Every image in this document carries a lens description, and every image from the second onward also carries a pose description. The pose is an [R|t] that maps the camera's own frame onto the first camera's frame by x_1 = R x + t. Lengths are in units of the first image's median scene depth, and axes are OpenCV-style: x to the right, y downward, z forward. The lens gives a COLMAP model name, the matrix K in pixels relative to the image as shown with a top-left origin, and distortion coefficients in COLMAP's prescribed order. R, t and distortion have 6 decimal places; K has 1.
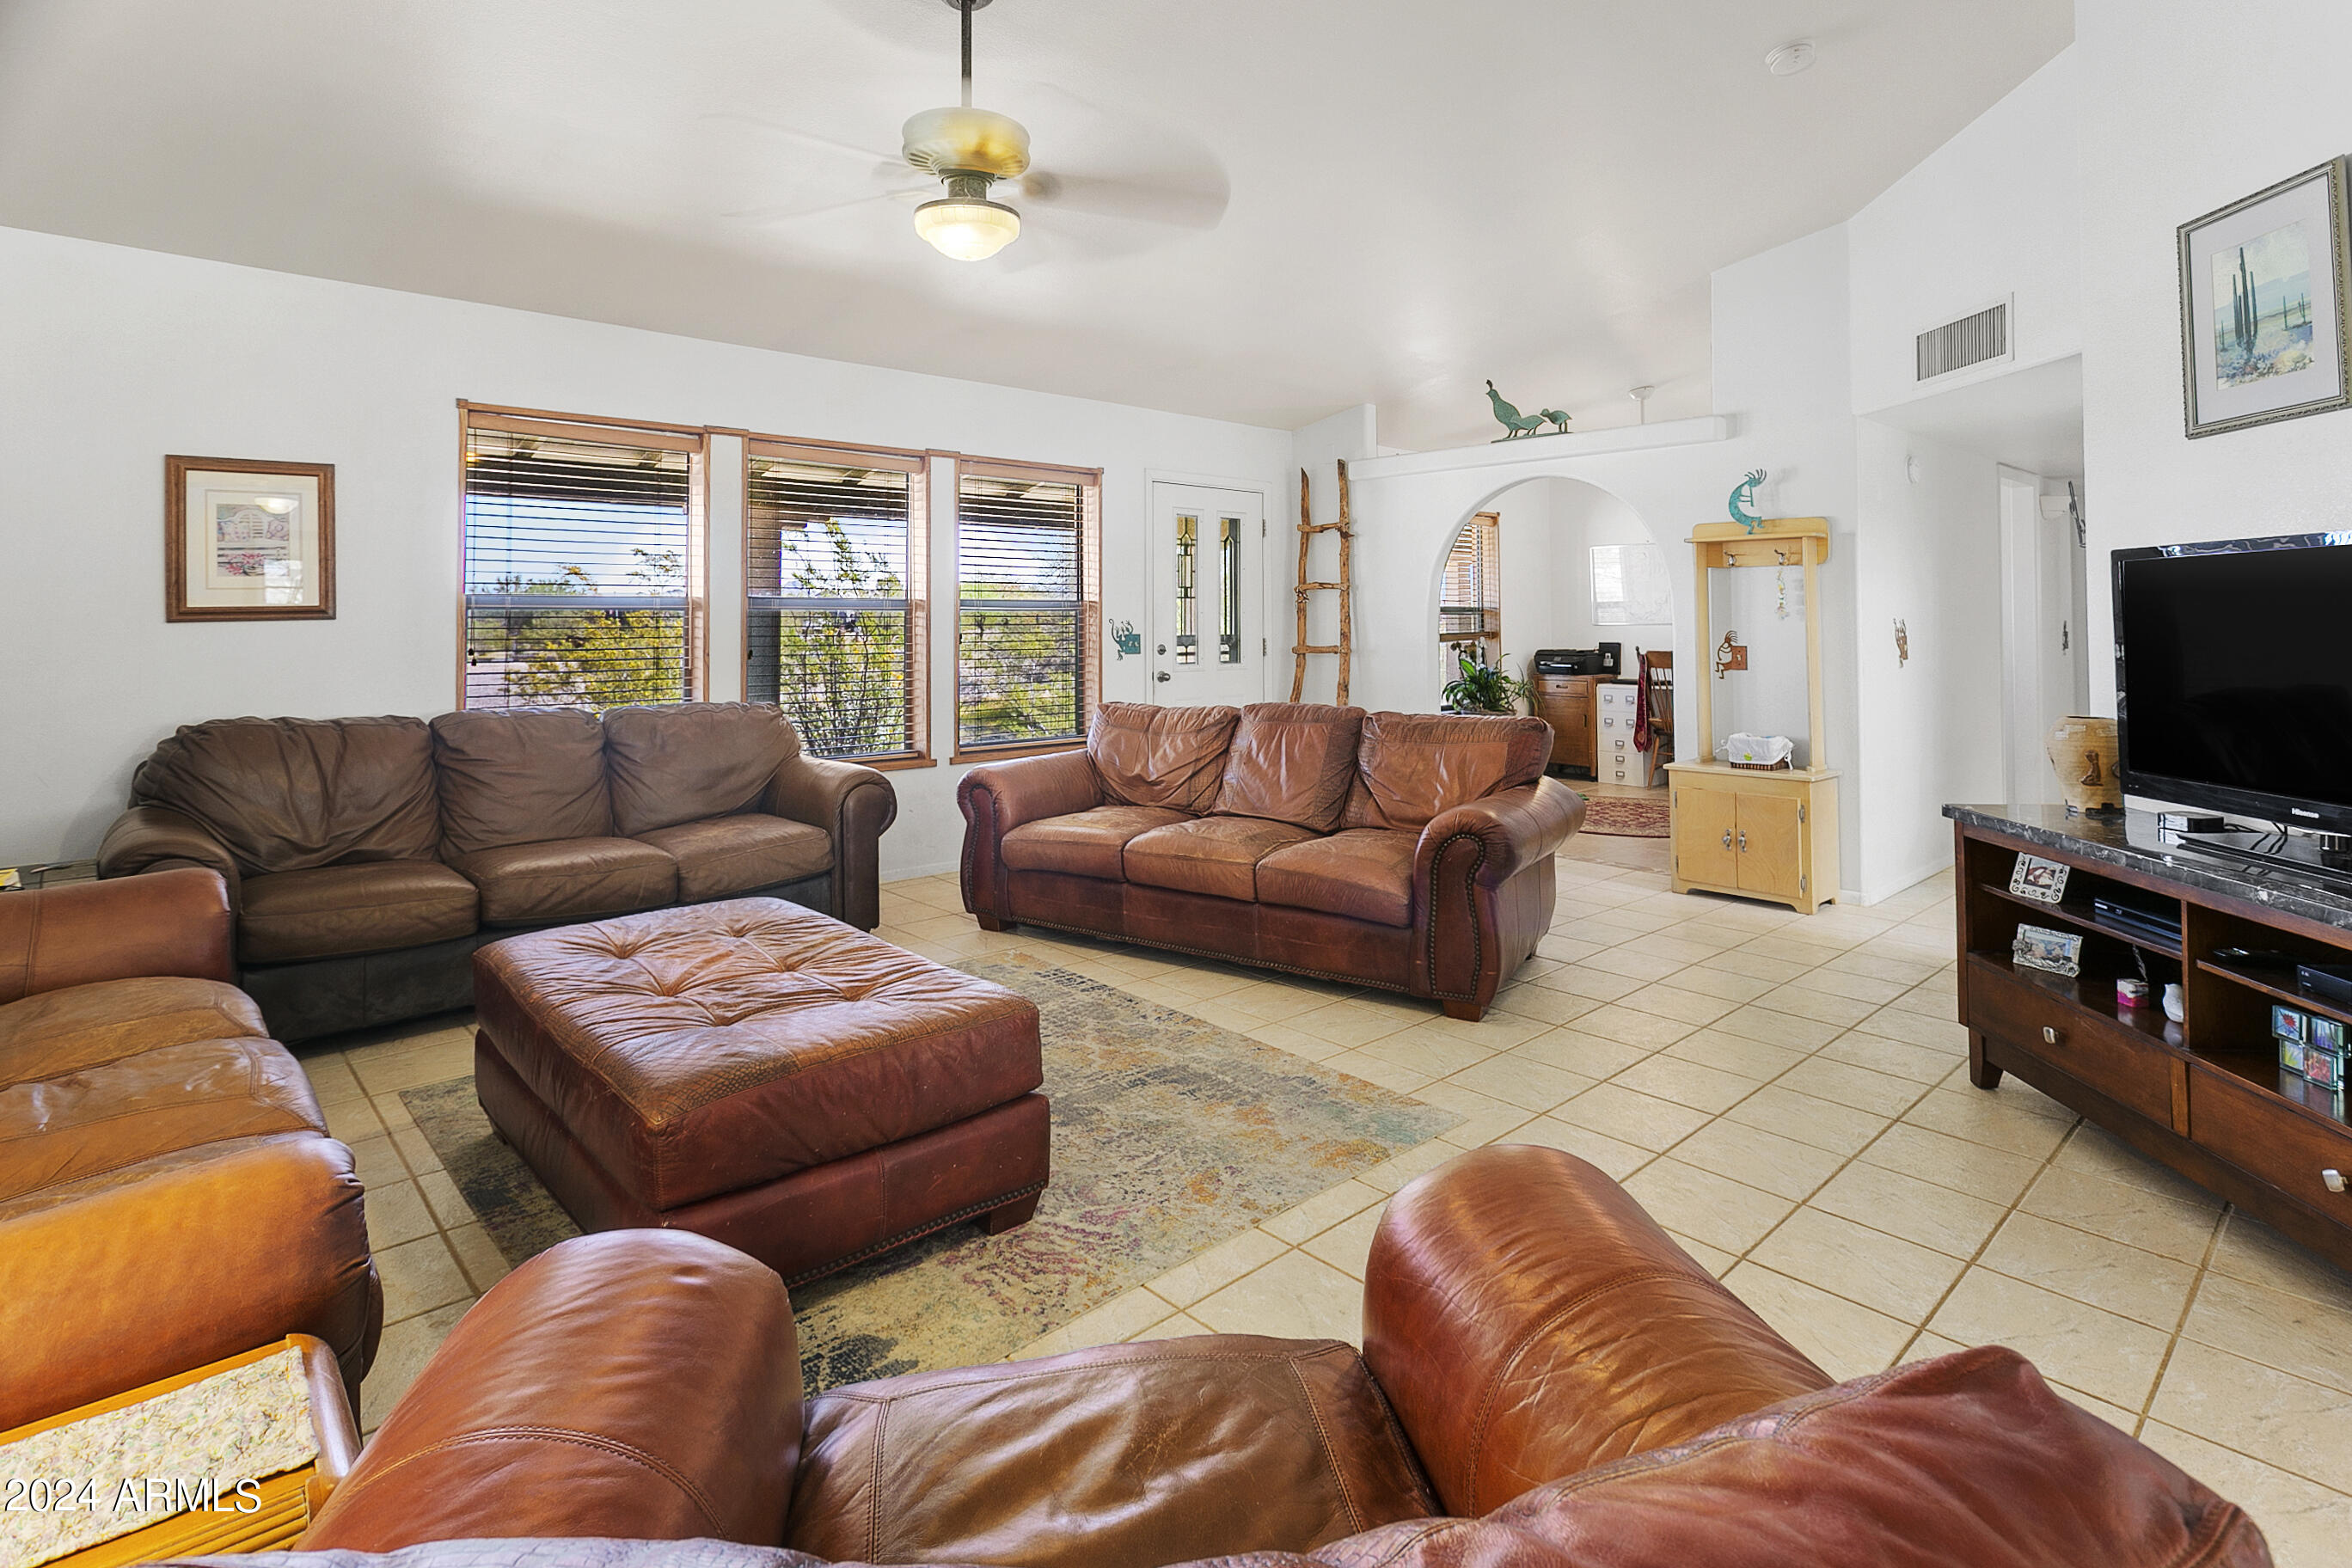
lens RADIAL K [[1188.3, 0, 1193.5], [0, 1188.3, 578.0], [0, 0, 1]] dist [0.003869, 0.000989]
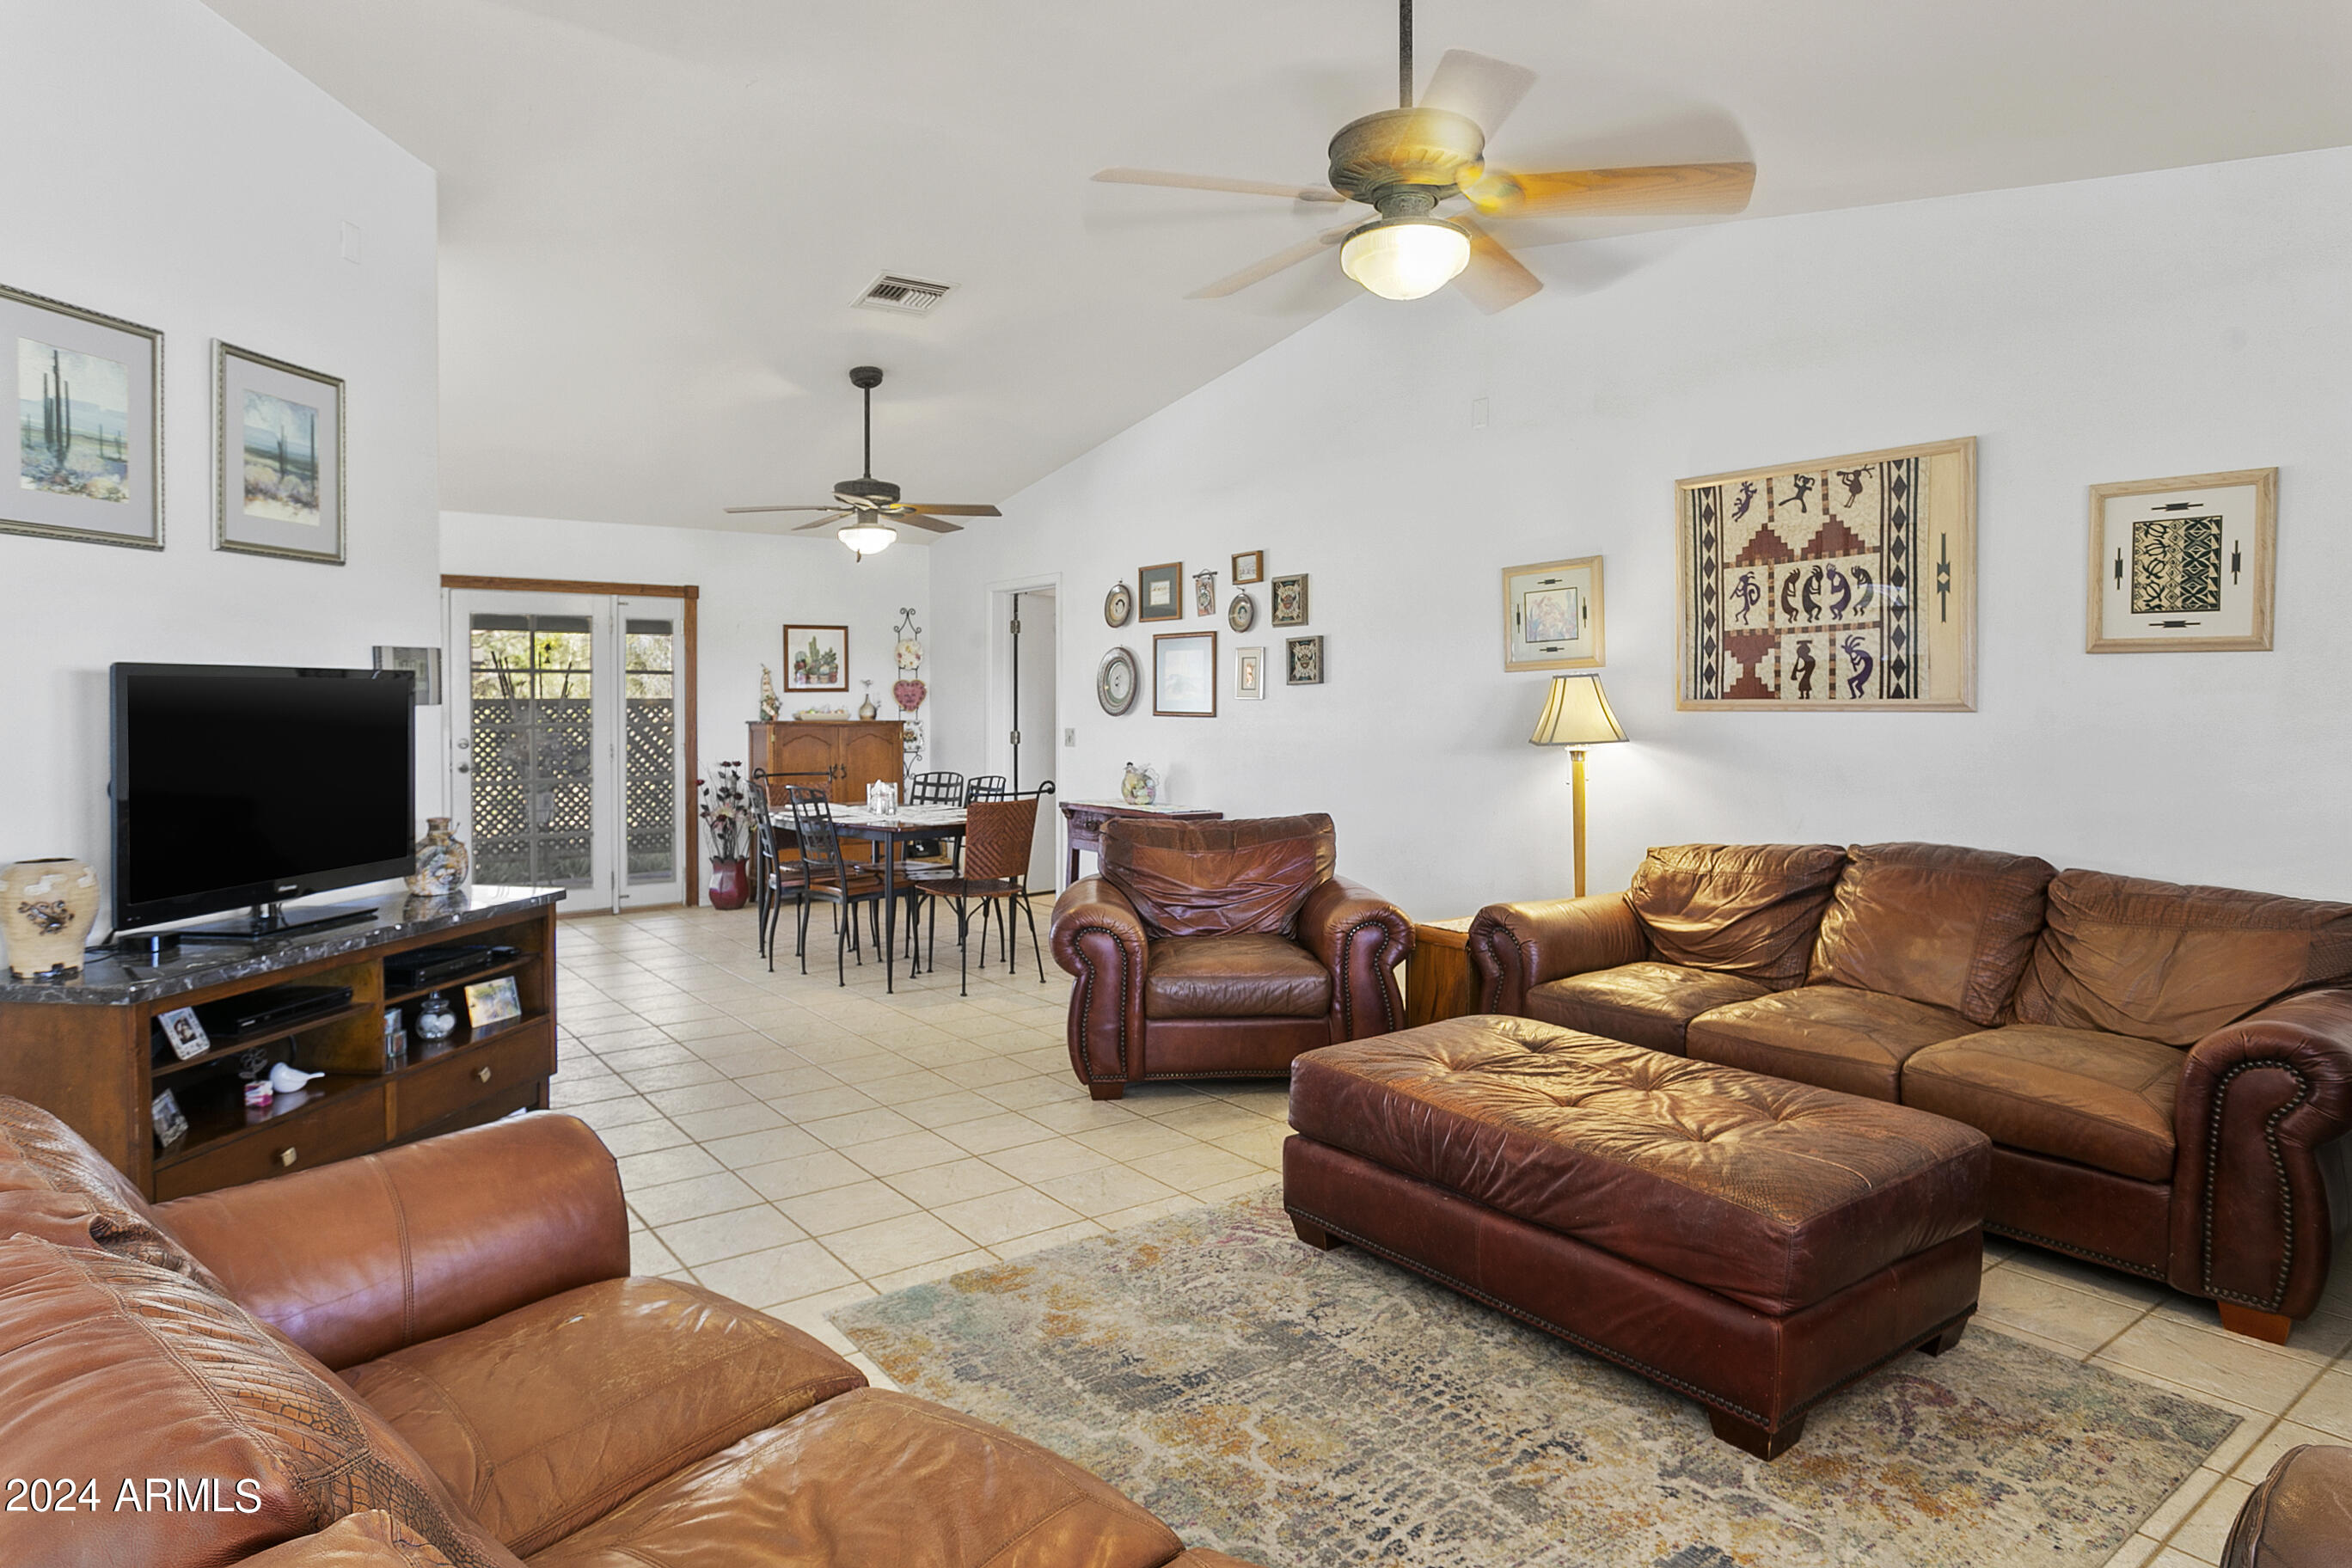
lens RADIAL K [[1338.5, 0, 1183.1], [0, 1338.5, 740.8], [0, 0, 1]] dist [-0.001669, 0.000181]
pose [[-0.994231, -0.002251, 0.107236, -0.144390], [-0.002740, 0.999986, -0.004417, 0.040814], [-0.107224, -0.004686, -0.994224, 2.069546]]
